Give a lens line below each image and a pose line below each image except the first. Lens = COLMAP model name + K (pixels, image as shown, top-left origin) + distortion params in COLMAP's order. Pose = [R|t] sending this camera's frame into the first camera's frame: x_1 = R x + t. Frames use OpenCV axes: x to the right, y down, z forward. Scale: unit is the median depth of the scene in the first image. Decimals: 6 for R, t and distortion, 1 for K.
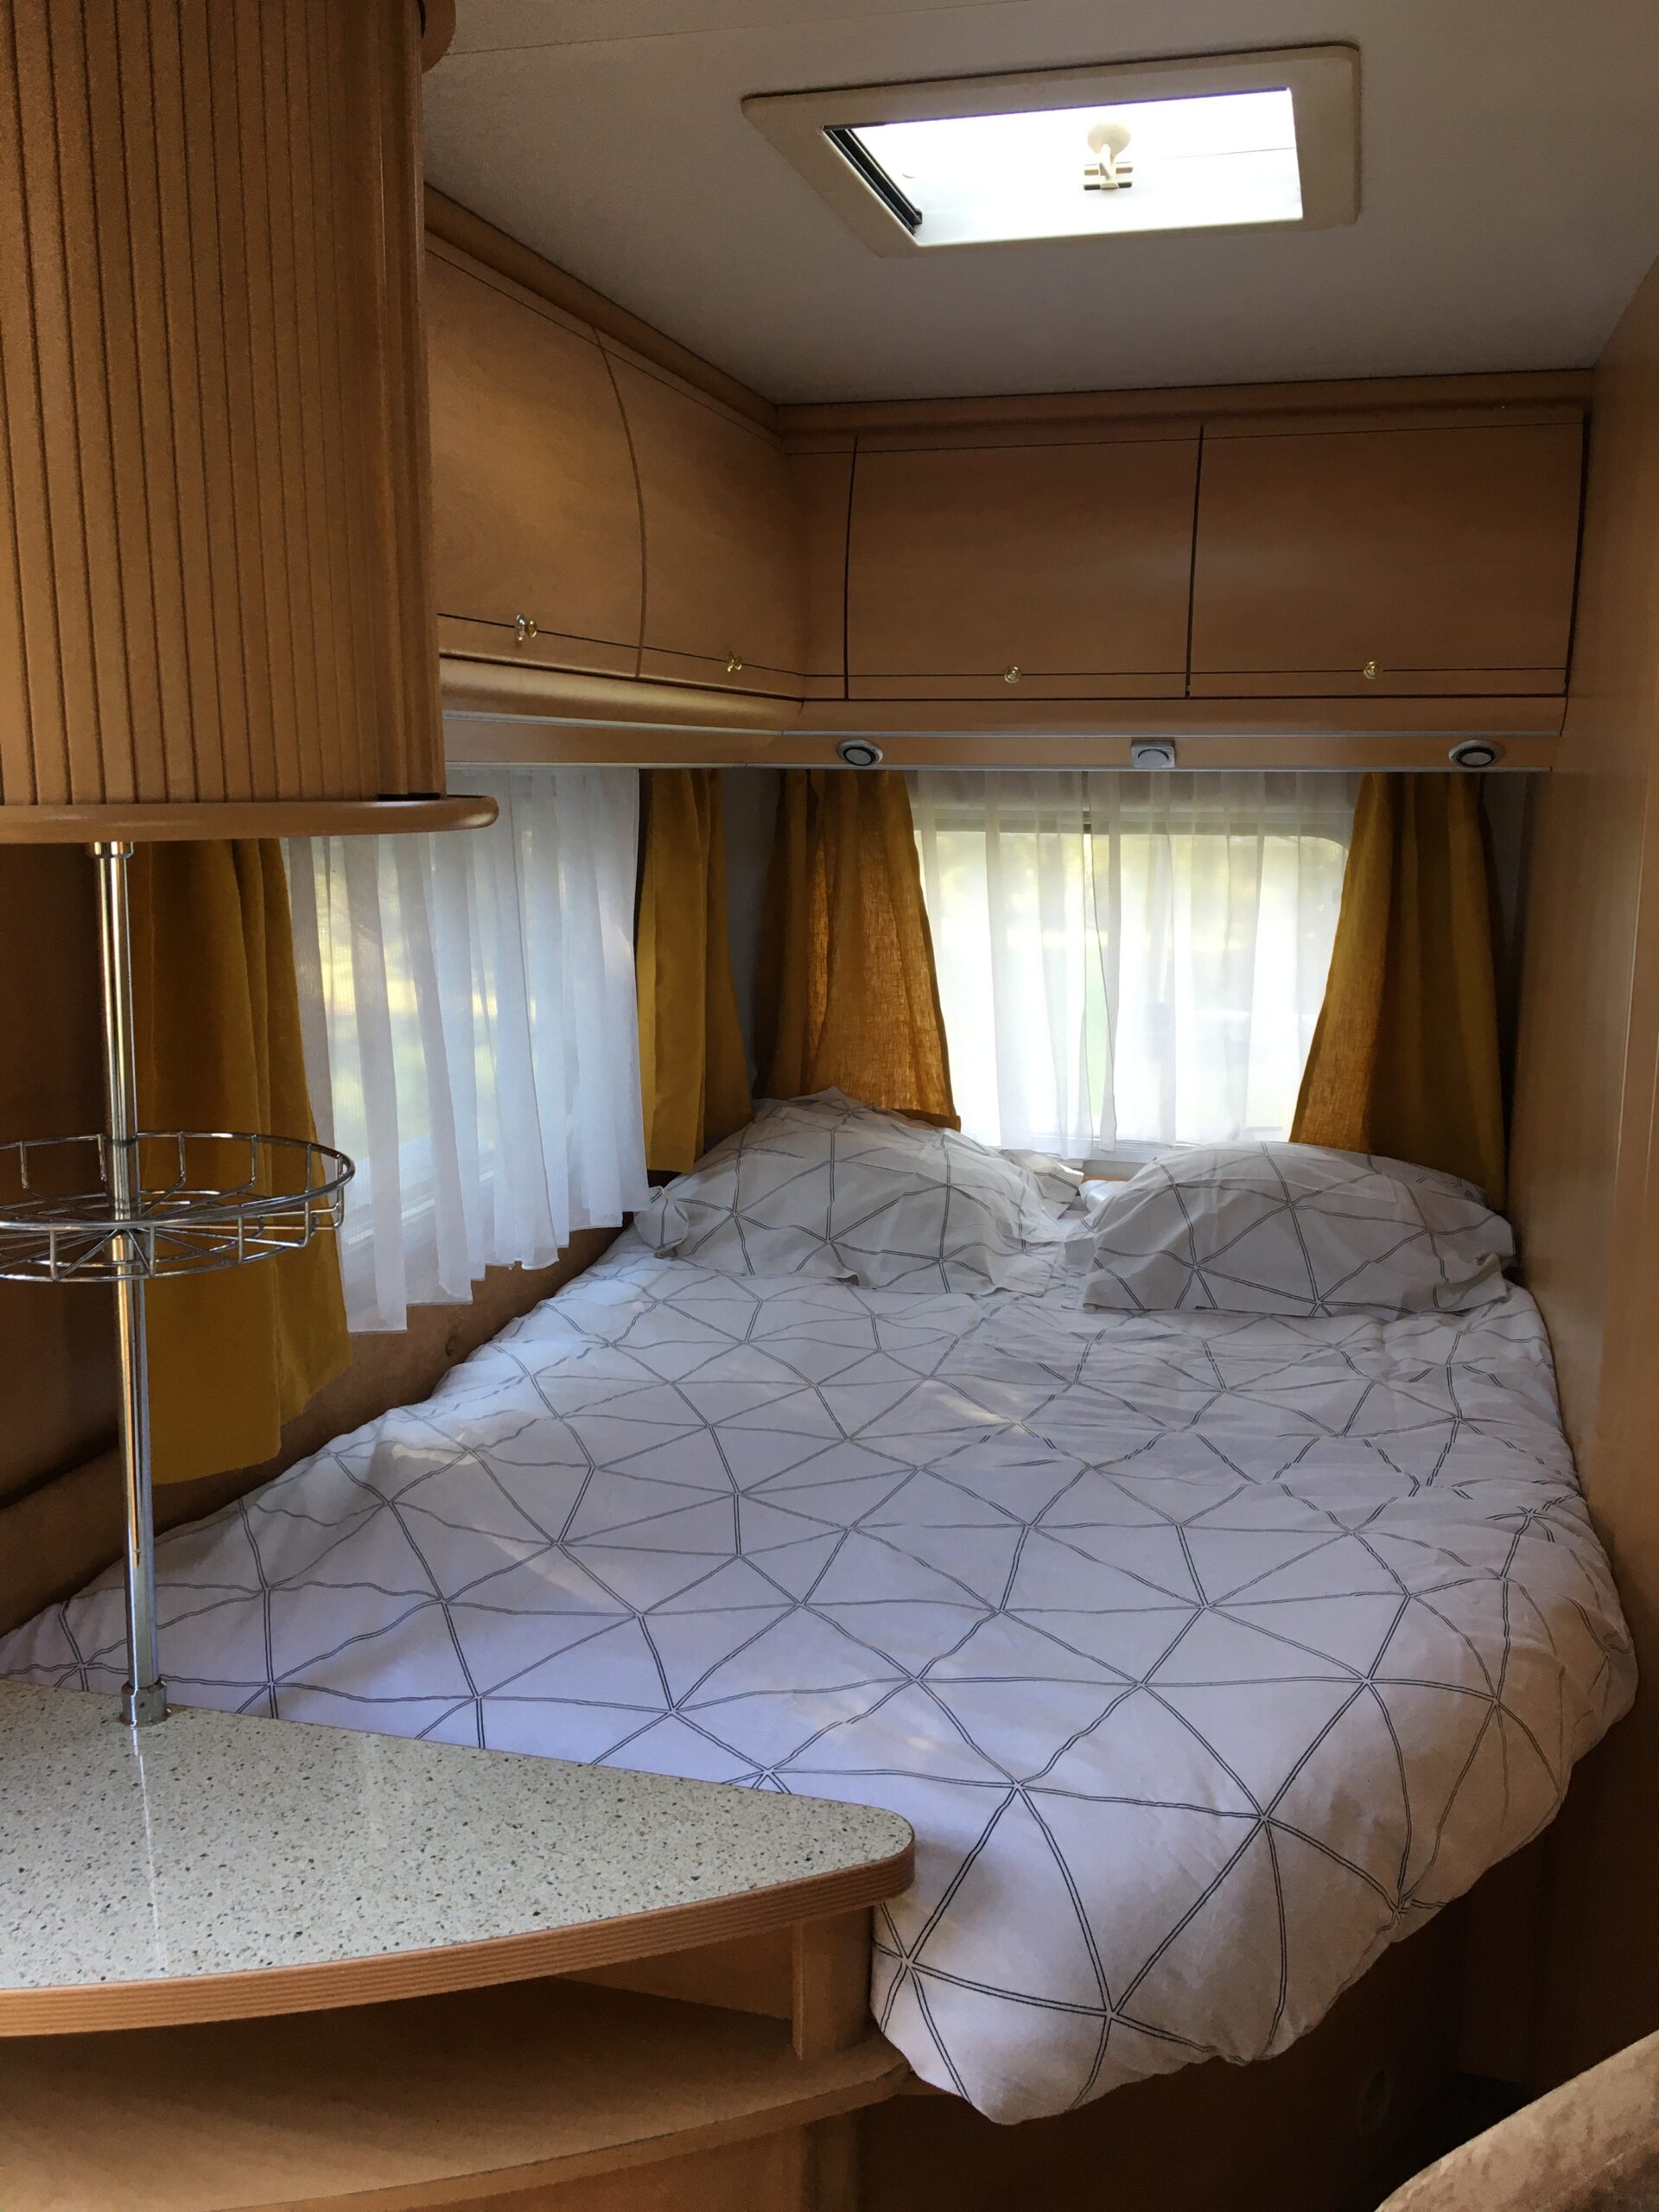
lens RADIAL K [[1863.8, 0, 829.5], [0, 1863.8, 1106.0], [0, 0, 1]] dist [0.075522, -0.094631]
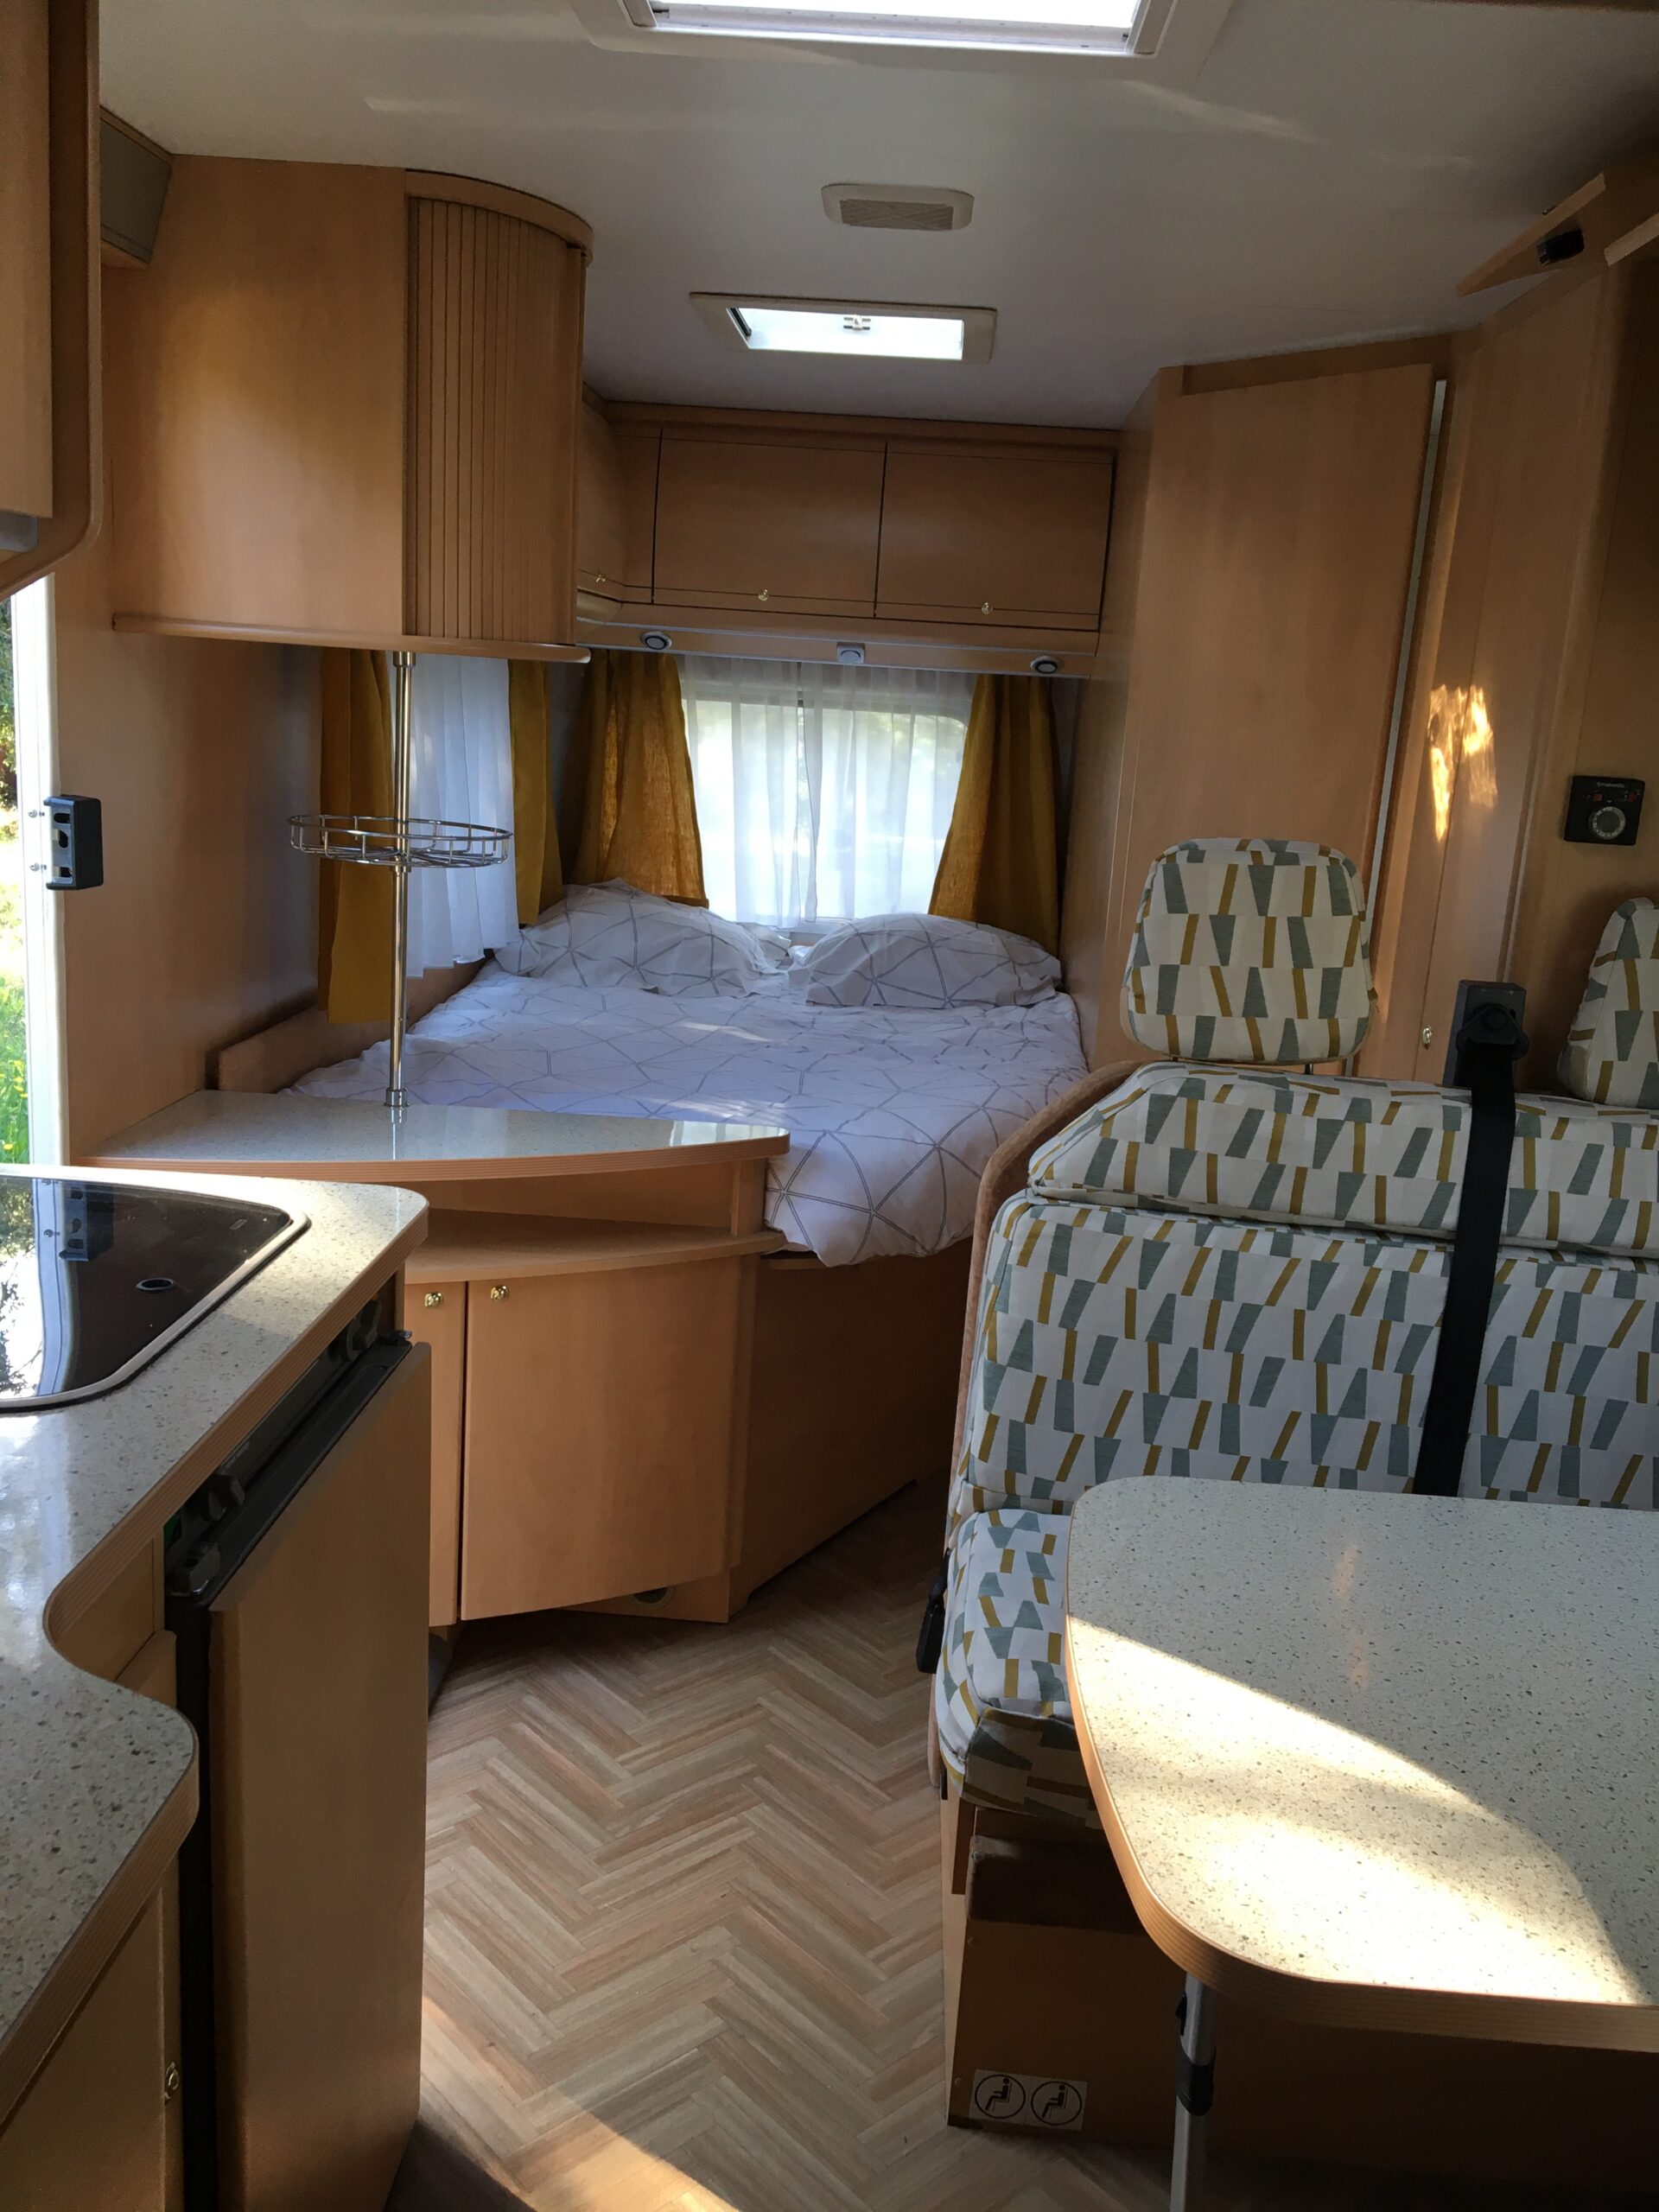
lens RADIAL K [[1830.3, 0, 829.5], [0, 1830.3, 1106.0], [0, 0, 1]] dist [0.144055, -0.365867]
pose [[0.977291, 0.005589, 0.211830, -0.162637], [-0.016312, 0.998670, 0.048908, 0.109964], [-0.211275, -0.051253, 0.976082, -0.497529]]
